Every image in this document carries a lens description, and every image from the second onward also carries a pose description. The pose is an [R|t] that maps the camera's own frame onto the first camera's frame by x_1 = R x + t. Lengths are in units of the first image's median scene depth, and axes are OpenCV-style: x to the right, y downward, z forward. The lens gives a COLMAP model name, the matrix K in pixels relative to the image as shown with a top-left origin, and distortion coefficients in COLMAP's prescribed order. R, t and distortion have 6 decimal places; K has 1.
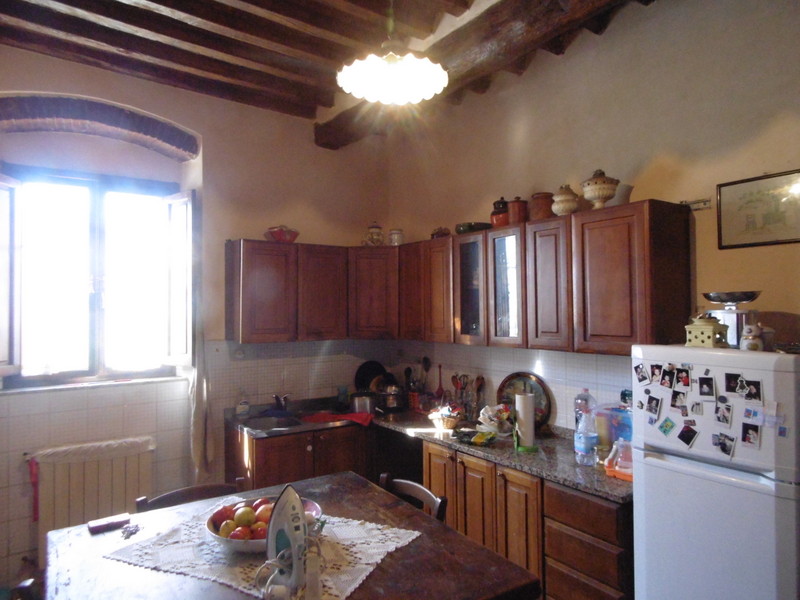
lens RADIAL K [[525.0, 0, 400.2], [0, 525.0, 299.9], [0, 0, 1]] dist [0.010830, -0.010428]
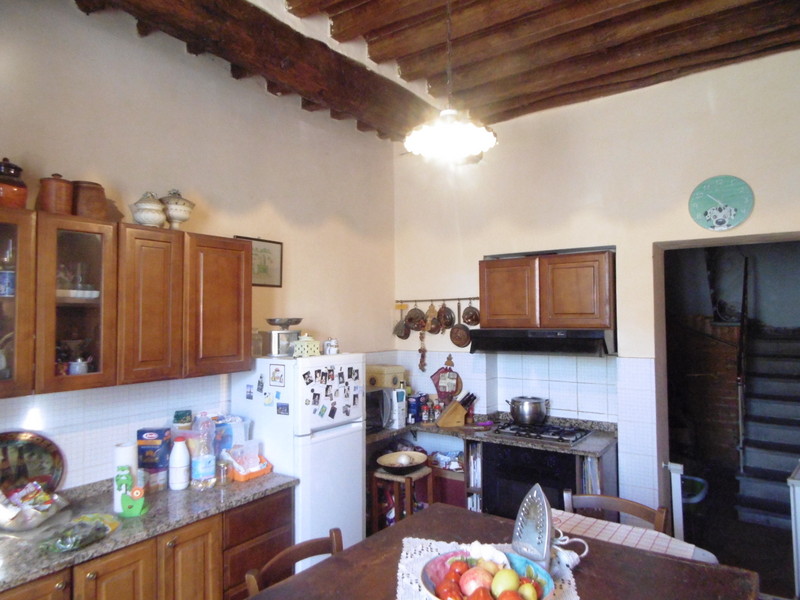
lens RADIAL K [[525.0, 0, 399.2], [0, 525.0, 301.2], [0, 0, 1]] dist [0.010830, -0.010428]
pose [[-0.341389, 0.038893, 0.939117, -0.955787], [-0.008639, 0.998972, -0.044512, -0.000007], [-0.939882, -0.023309, -0.340702, 1.328083]]
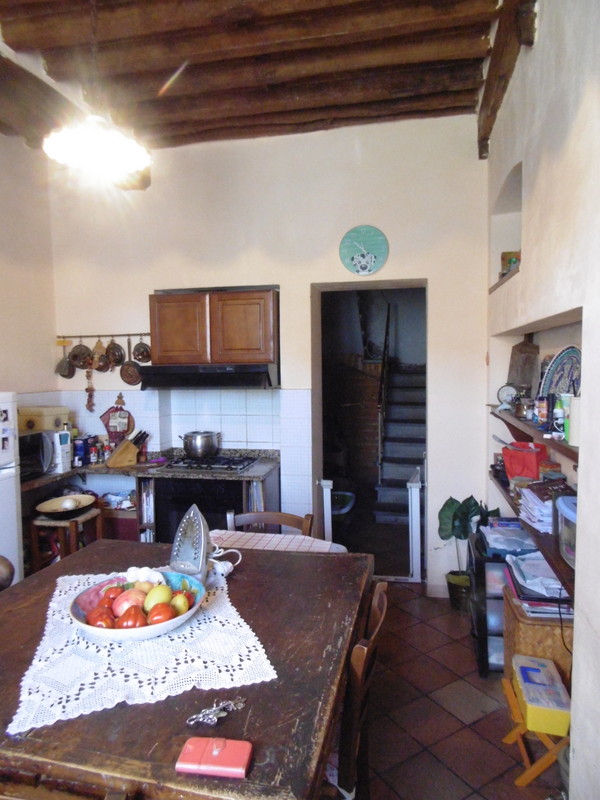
lens RADIAL K [[525.0, 0, 301.5], [0, 525.0, 397.9], [0, 0, 1]] dist [0.010830, -0.010428]
pose [[-0.681238, -0.035753, 0.731188, -0.990542], [0.003162, 0.998654, 0.051778, 0.033969], [-0.732055, 0.037586, -0.680208, 1.280138]]
